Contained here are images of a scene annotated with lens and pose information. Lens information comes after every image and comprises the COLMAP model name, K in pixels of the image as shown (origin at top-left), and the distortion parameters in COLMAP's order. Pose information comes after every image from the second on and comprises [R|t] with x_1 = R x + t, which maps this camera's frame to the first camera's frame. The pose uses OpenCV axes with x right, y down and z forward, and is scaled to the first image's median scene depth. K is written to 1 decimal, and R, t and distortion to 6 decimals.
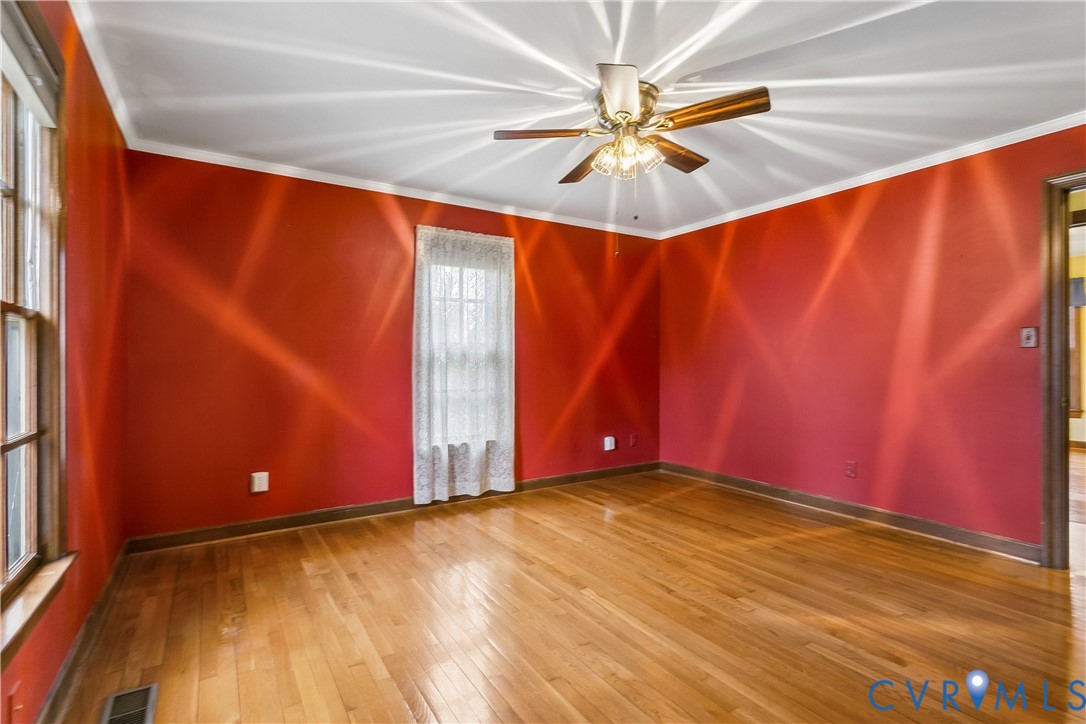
lens RADIAL K [[513.5, 0, 543.0], [0, 513.5, 362.0], [0, 0, 1]] dist [-0.003959, -0.000302]
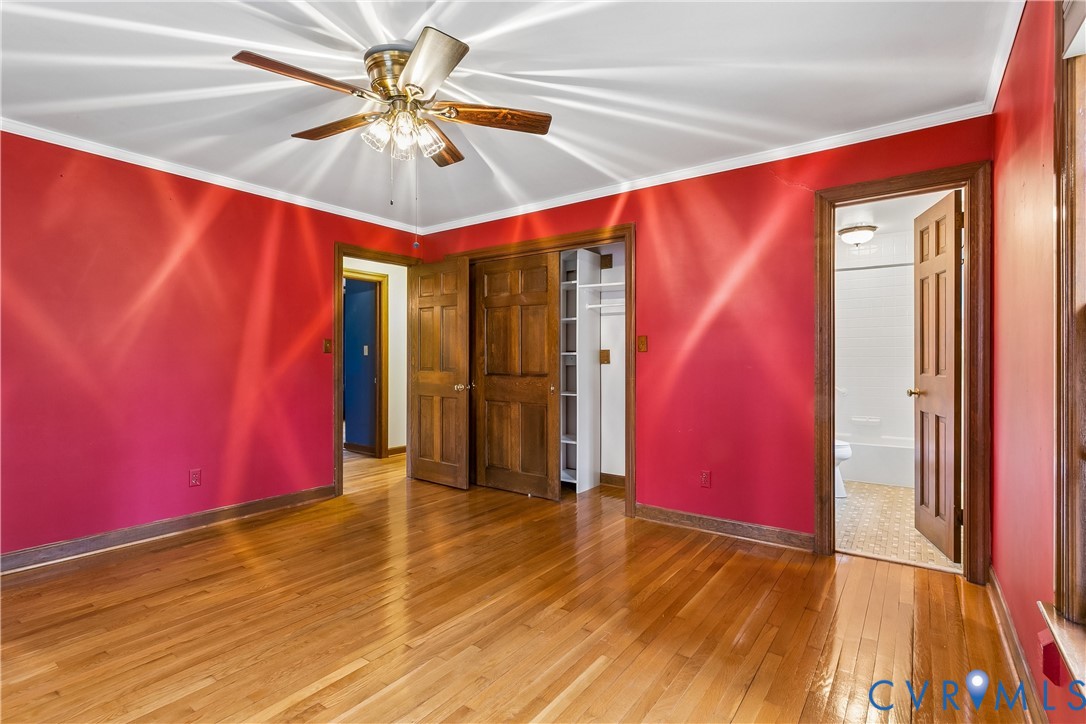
lens RADIAL K [[512.4, 0, 543.0], [0, 512.4, 362.0], [0, 0, 1]] dist [0.013530, -0.000269]
pose [[-0.357431, -0.002994, 0.933935, -0.568459], [0.005357, 0.999972, 0.005256, -0.006009], [-0.933924, 0.006882, -0.357405, 0.819845]]
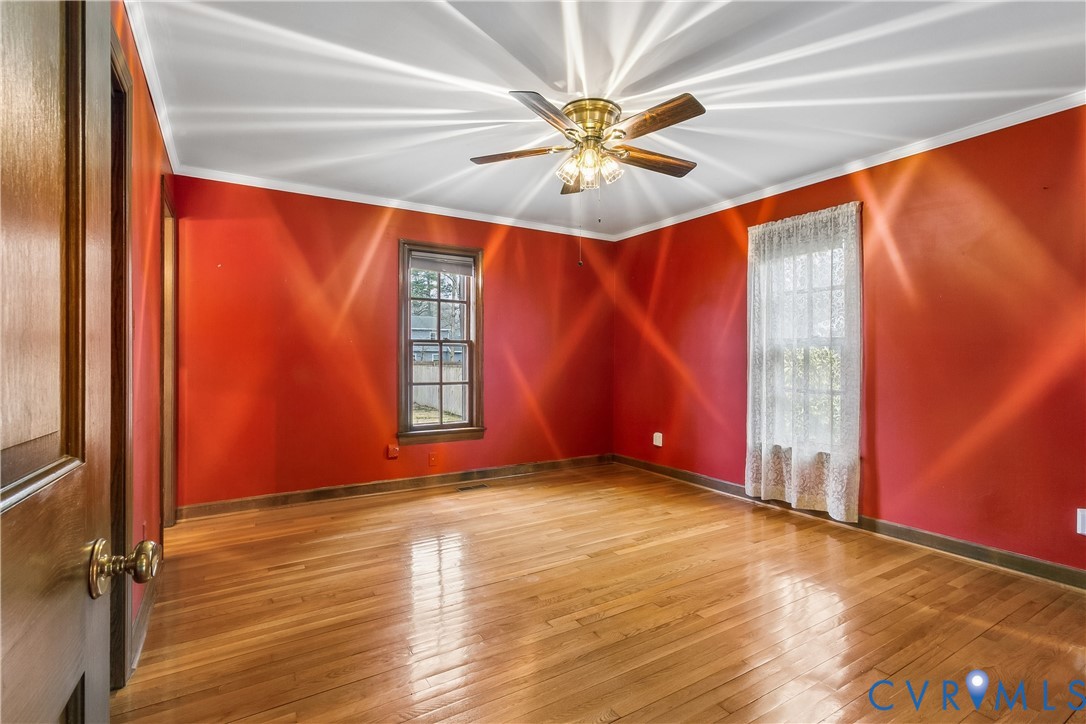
lens RADIAL K [[527.8, 0, 558.6], [0, 527.8, 358.5], [0, 0, 1]] dist [0.000382, 0.000148]
pose [[0.000871, 0.005469, -0.999985, 0.950456], [-0.005018, 0.999972, 0.005465, -0.005523], [0.999987, 0.005013, 0.000899, 0.700256]]
